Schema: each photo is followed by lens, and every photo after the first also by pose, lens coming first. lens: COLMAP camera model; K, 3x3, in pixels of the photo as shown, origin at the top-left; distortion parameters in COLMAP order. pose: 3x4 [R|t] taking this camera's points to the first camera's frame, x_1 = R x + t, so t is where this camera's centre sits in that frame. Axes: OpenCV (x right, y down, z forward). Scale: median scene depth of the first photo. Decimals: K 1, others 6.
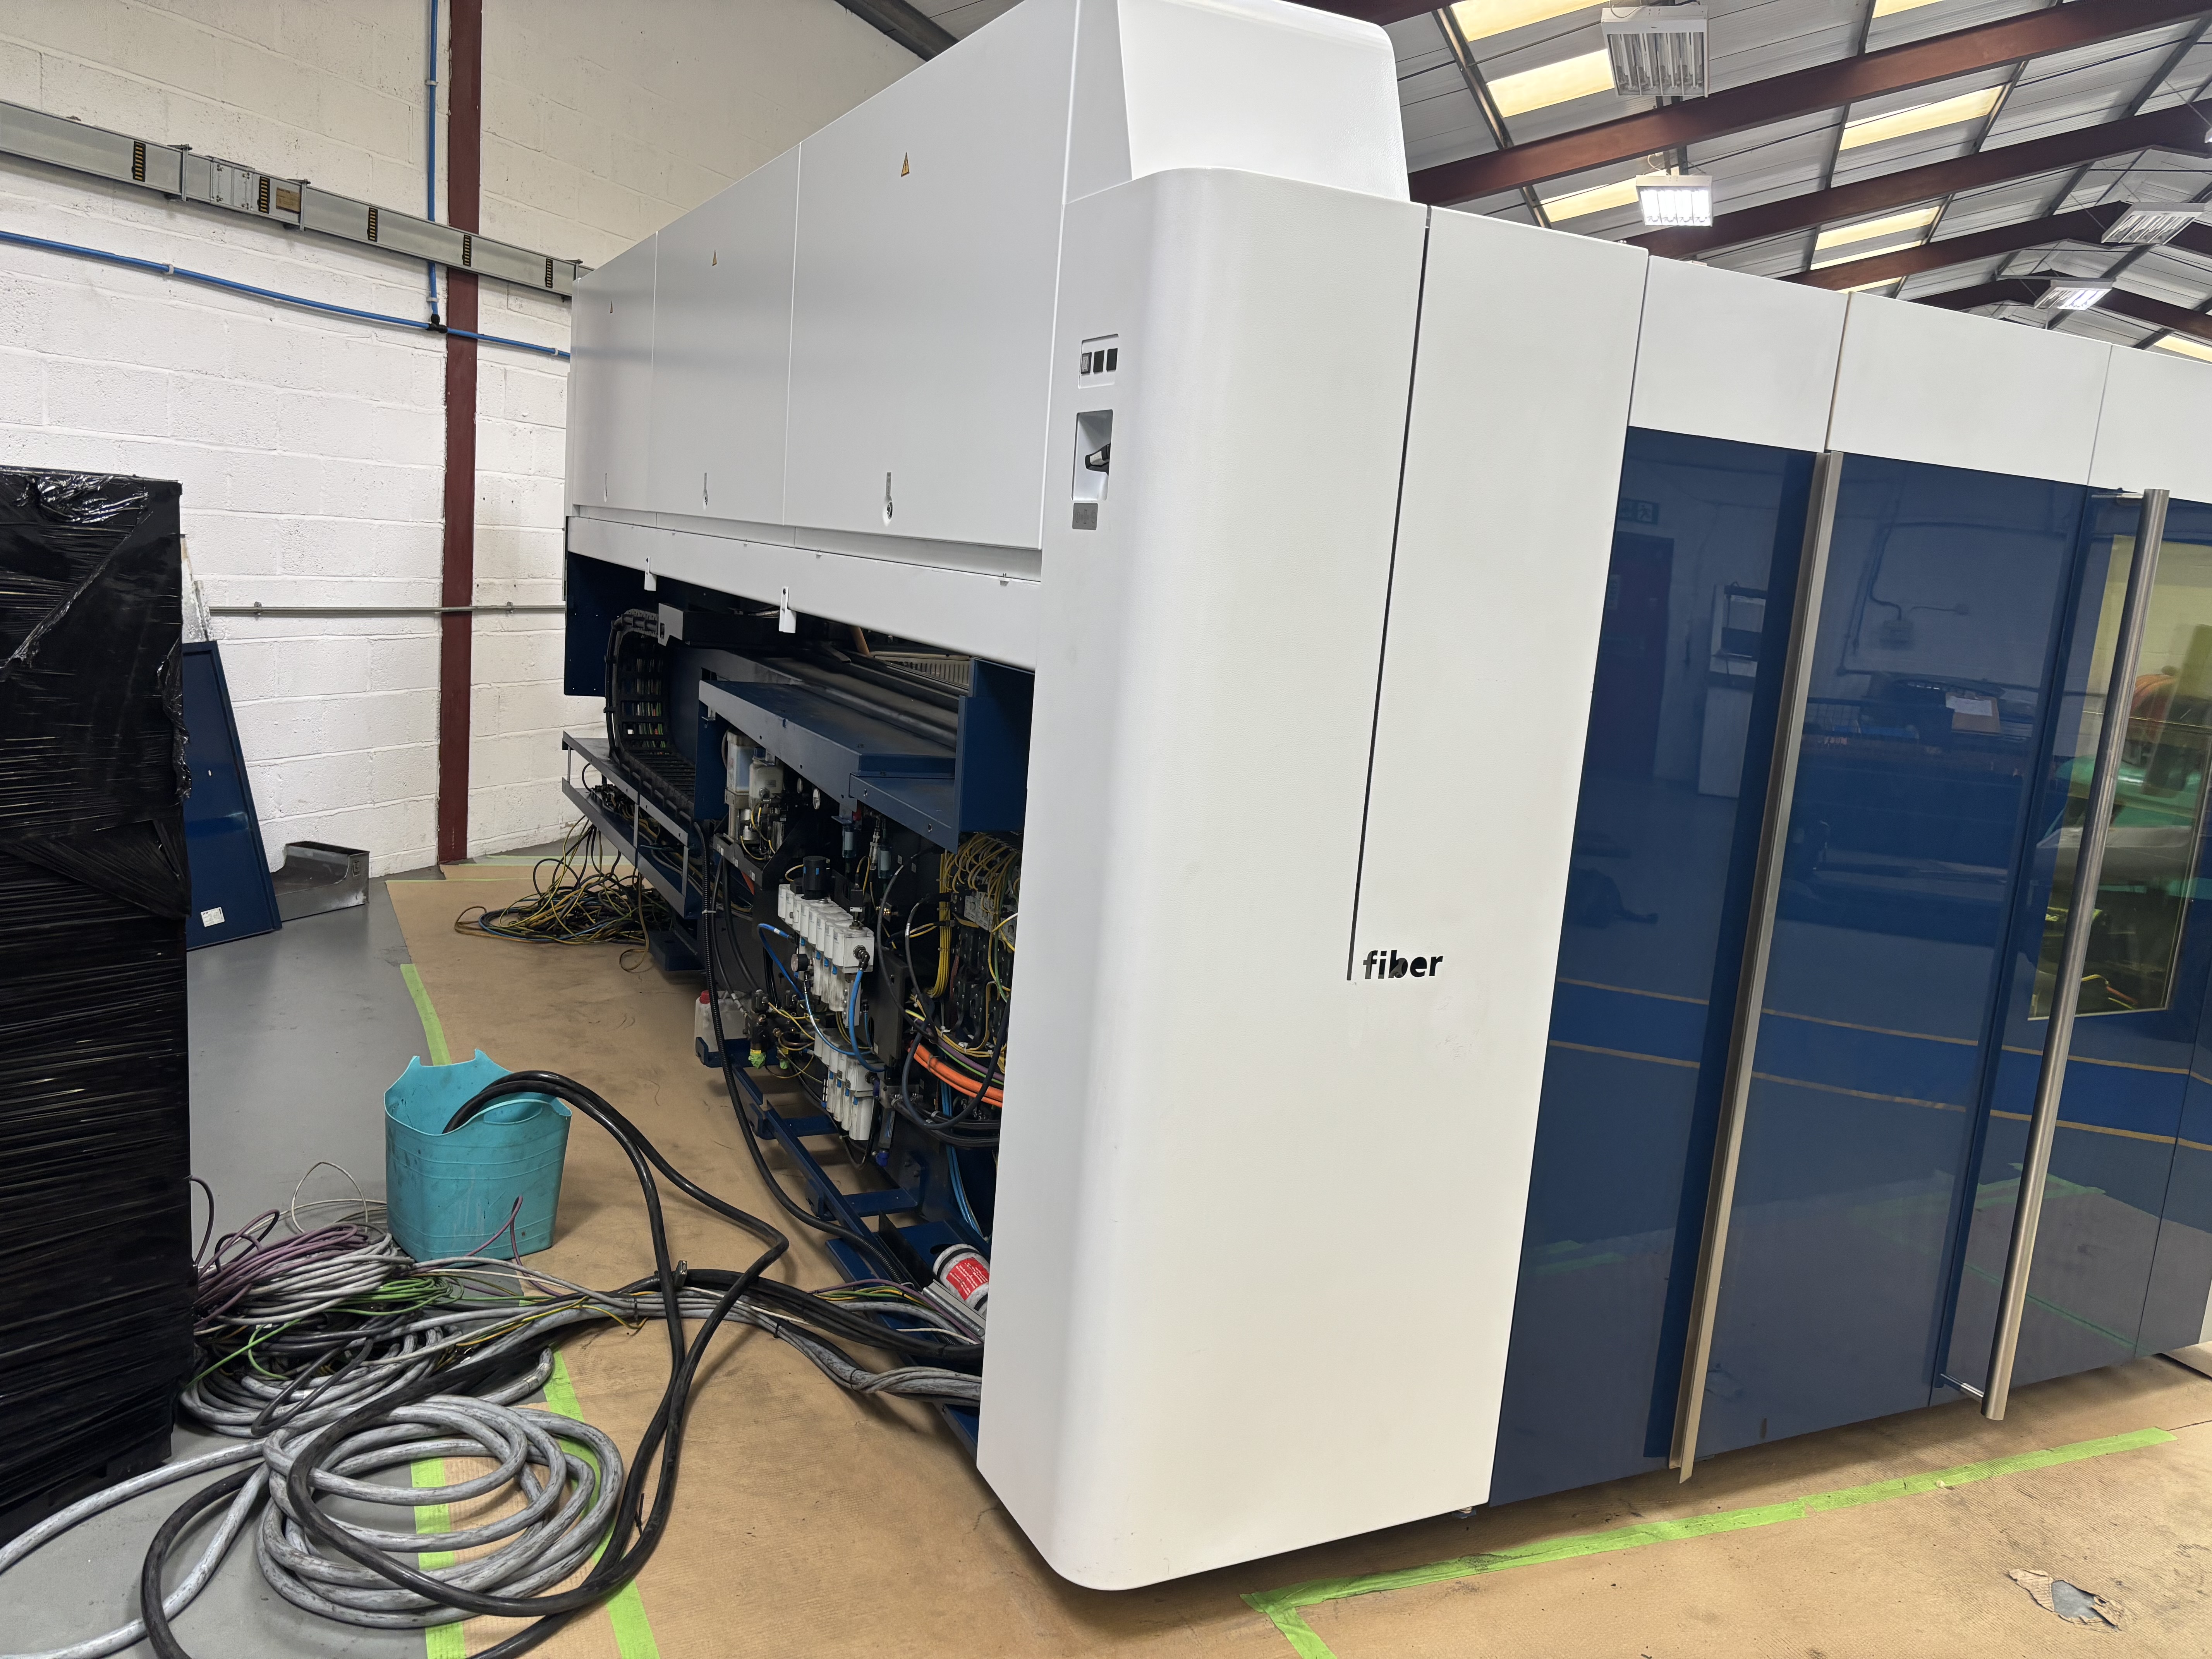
lens RADIAL K [[1684.4, 0, 1123.4], [0, 1684.4, 830.8], [0, 0, 1]] dist [0.000795, 0.004650]
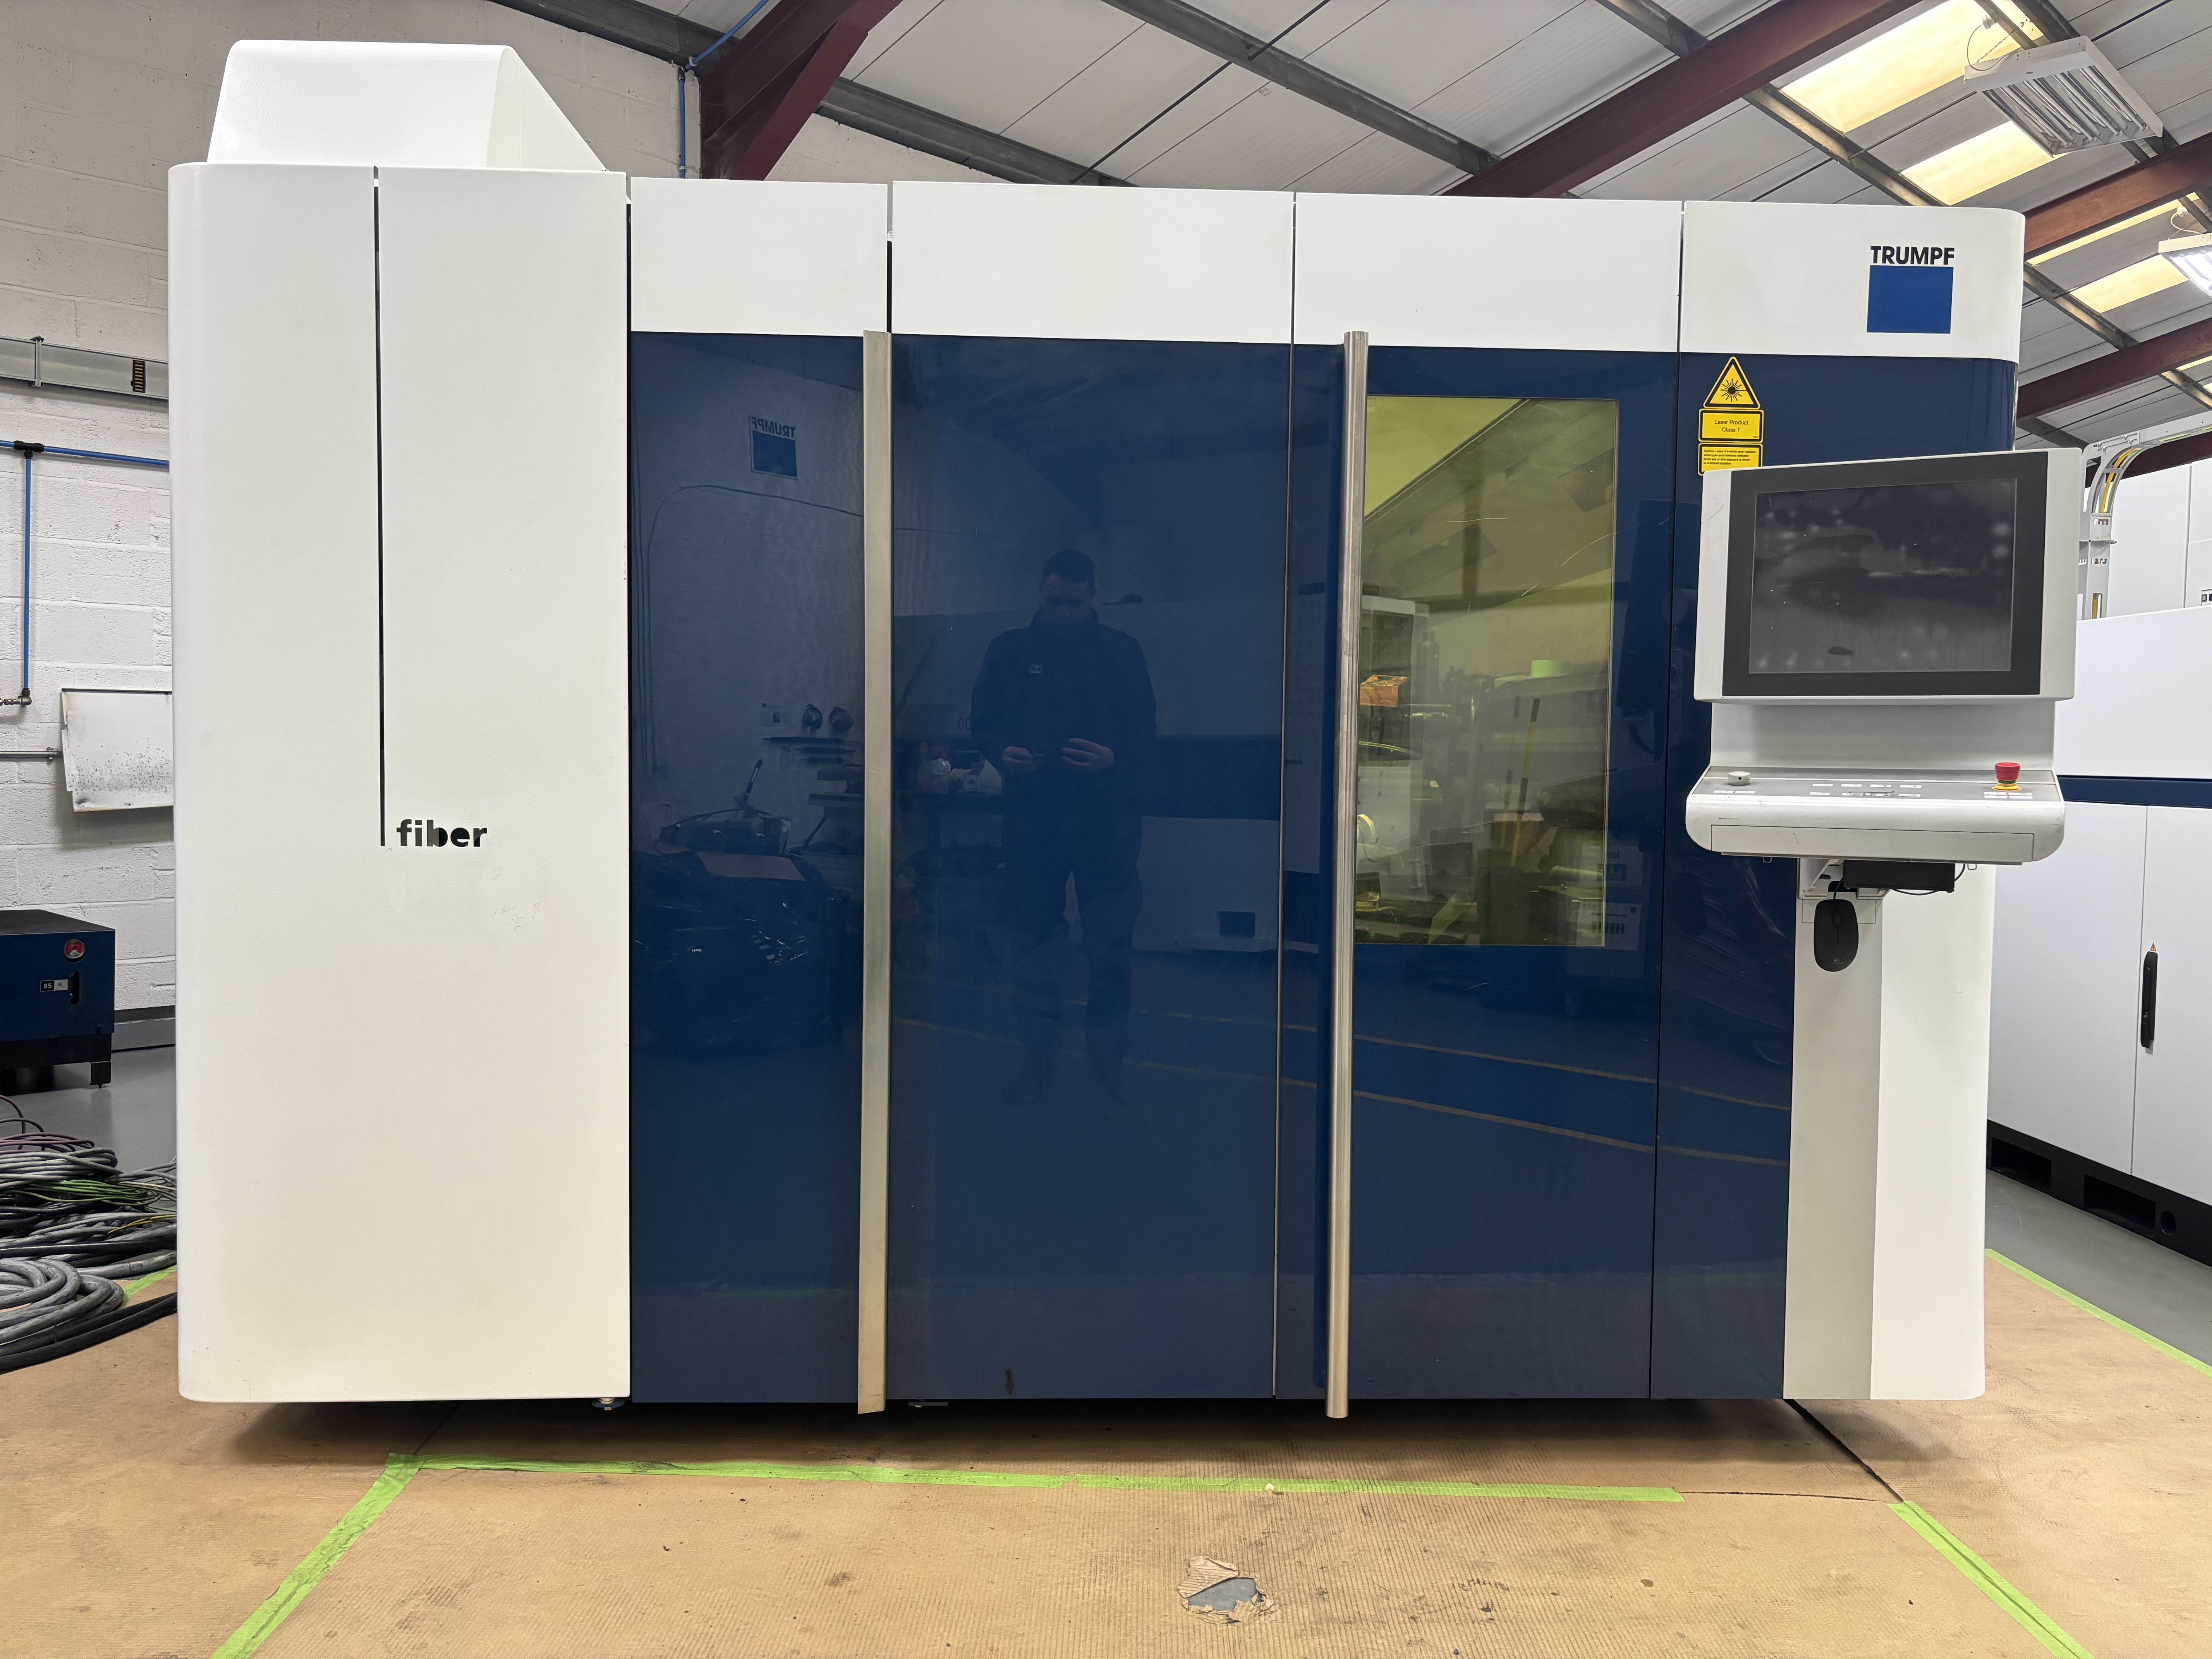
lens RADIAL K [[1684.4, 0, 1109.1], [0, 1684.4, 823.9], [0, 0, 1]] dist [0.000795, 0.004650]
pose [[0.912793, -0.048595, -0.405521, 0.994731], [-0.007724, 0.990665, -0.136099, 0.215941], [0.408350, 0.127362, 0.903897, 0.184385]]
